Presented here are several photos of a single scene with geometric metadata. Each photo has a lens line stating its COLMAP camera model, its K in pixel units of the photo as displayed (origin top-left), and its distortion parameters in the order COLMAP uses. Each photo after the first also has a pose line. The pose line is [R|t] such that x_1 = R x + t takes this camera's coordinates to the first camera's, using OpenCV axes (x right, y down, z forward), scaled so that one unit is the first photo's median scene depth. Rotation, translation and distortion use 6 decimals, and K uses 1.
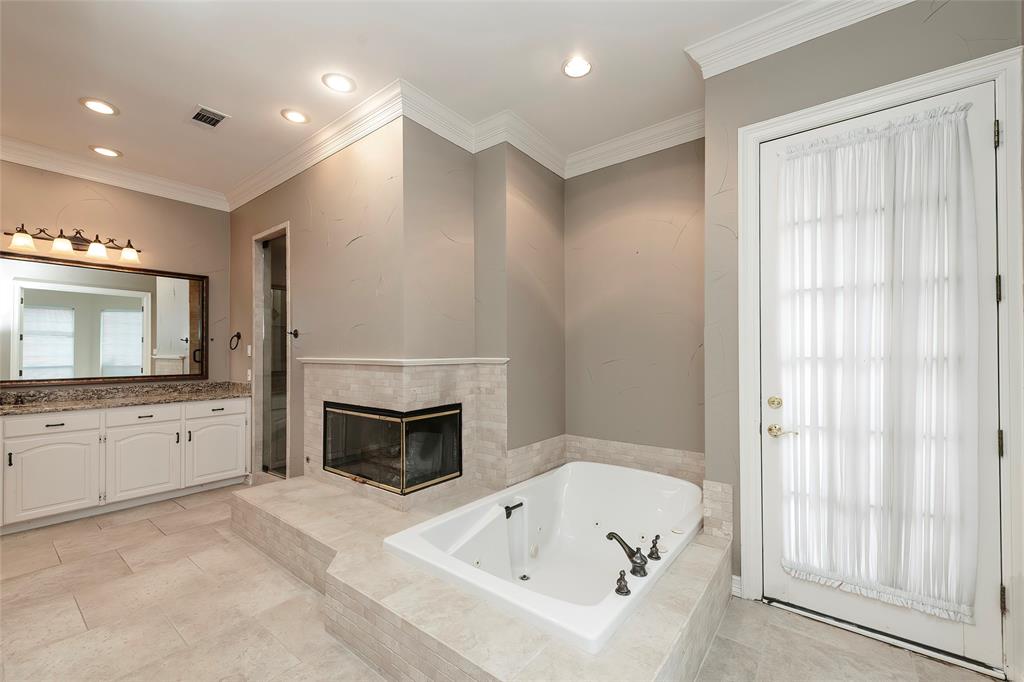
lens RADIAL K [[402.5, 0, 523.1], [0, 402.5, 354.7], [0, 0, 1]] dist [0.001682, -0.000687]
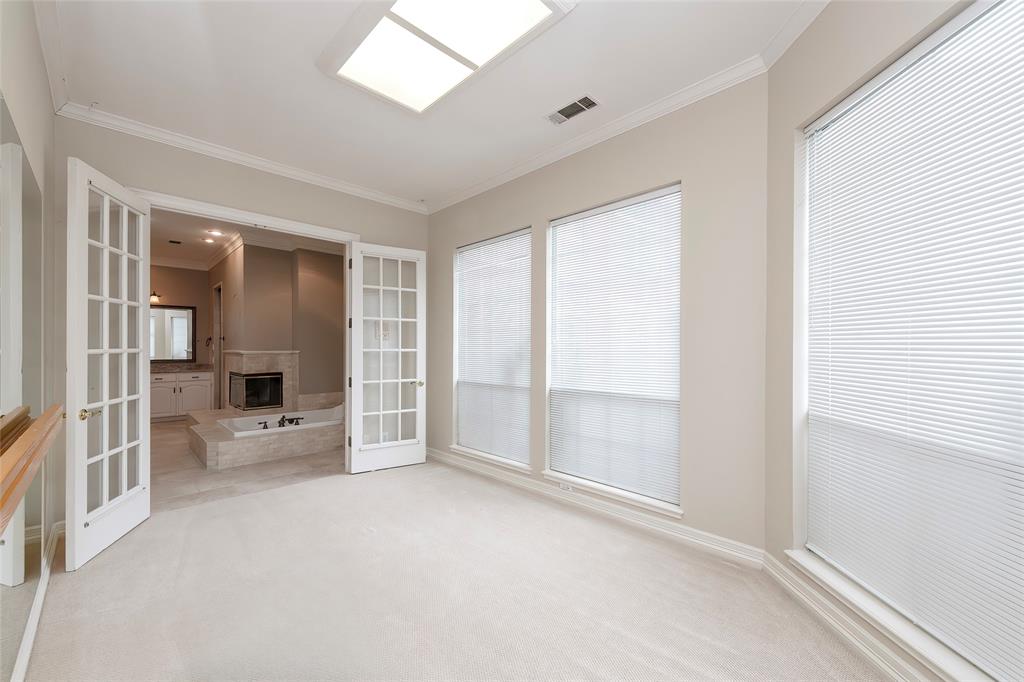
lens RADIAL K [[402.5, 0, 512.6], [0, 402.5, 350.4], [0, 0, 1]] dist [0.001682, -0.000687]
pose [[0.989029, 0.001198, -0.147715, 1.325998], [-0.000604, 0.999992, 0.004068, -0.002351], [0.147718, -0.003934, 0.989022, -0.881940]]
